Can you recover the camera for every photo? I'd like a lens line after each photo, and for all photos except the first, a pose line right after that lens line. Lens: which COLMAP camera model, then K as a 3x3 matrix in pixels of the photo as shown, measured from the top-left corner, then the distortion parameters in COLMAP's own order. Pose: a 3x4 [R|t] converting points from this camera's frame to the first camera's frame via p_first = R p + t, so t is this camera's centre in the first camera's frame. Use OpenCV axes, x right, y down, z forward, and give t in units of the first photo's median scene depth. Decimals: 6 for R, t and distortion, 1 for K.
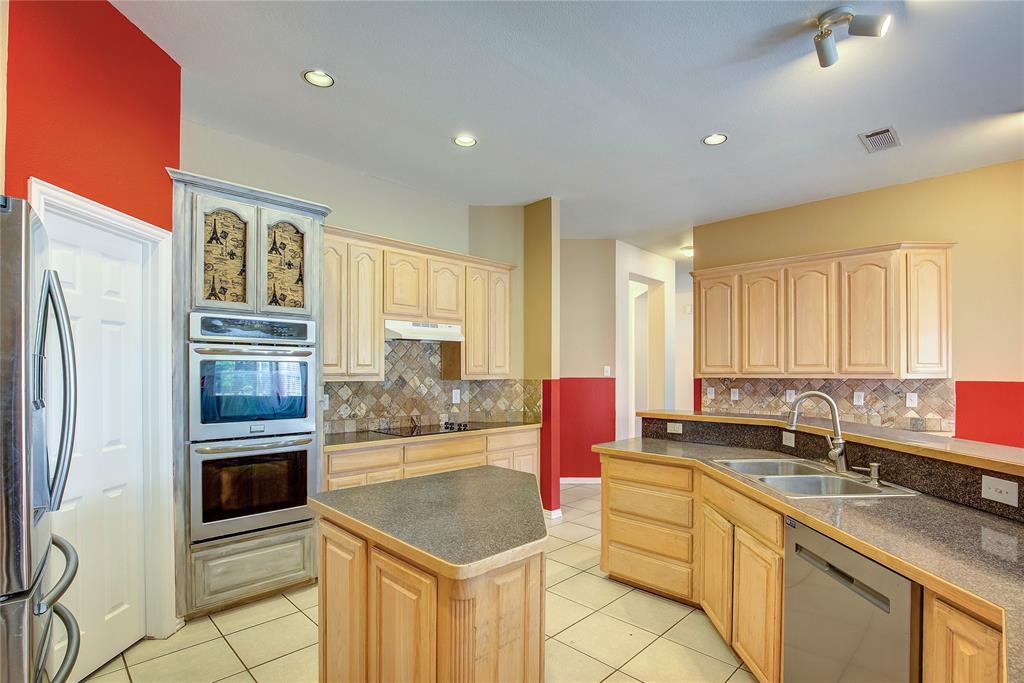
lens RADIAL K [[478.7, 0, 502.0], [0, 478.7, 369.7], [0, 0, 1]] dist [-0.031283, 0.002879]
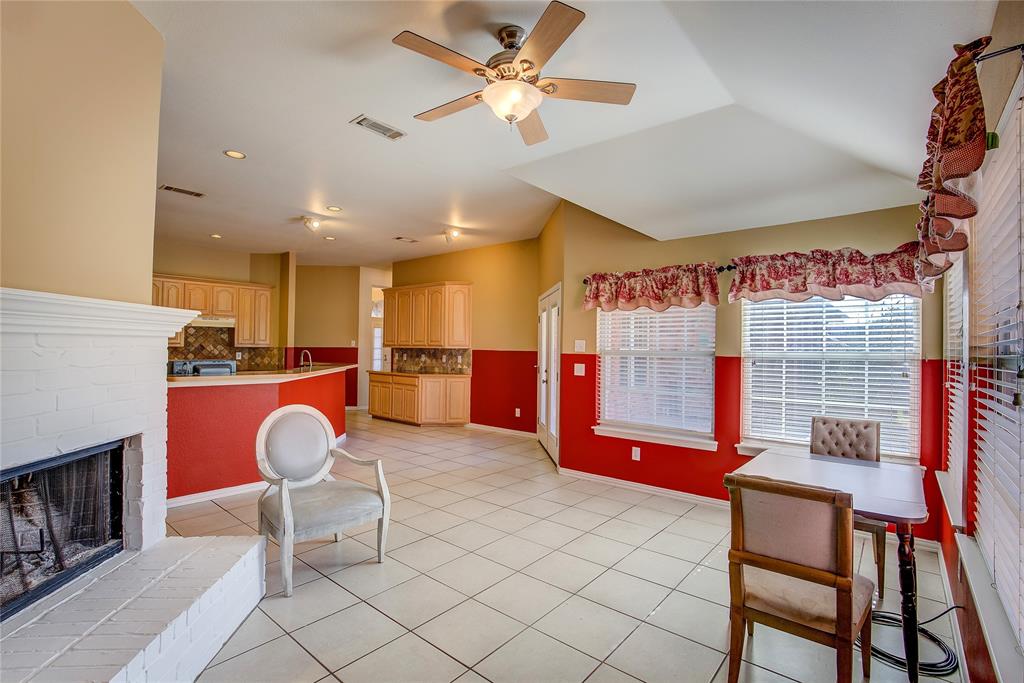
lens RADIAL K [[478.7, 0, 516.8], [0, 478.7, 339.6], [0, 0, 1]] dist [-0.031283, 0.002879]
pose [[0.997129, 0.011141, 0.074896, 1.006580], [-0.010662, 0.999920, -0.006796, -0.008472], [-0.074966, 0.005978, 0.997168, -1.105451]]
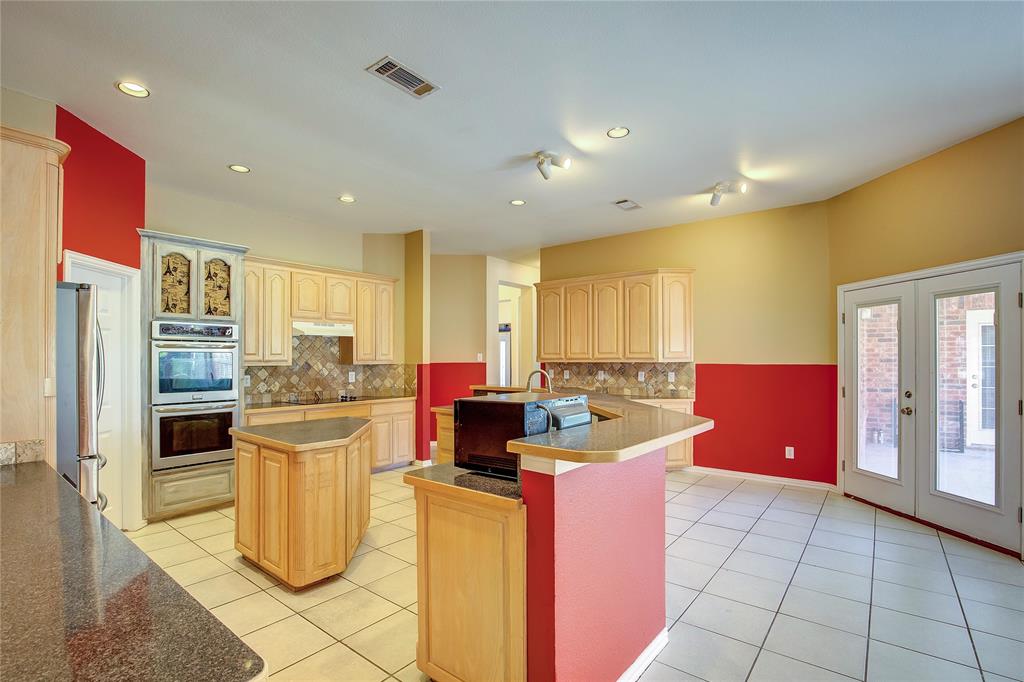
lens RADIAL K [[478.7, 0, 495.5], [0, 478.7, 351.7], [0, 0, 1]] dist [-0.031283, 0.002879]
pose [[0.994884, -0.002128, 0.101004, 0.197104], [0.002929, 0.999965, -0.007784, -0.003641], [-0.100984, 0.008040, 0.994856, -0.423494]]
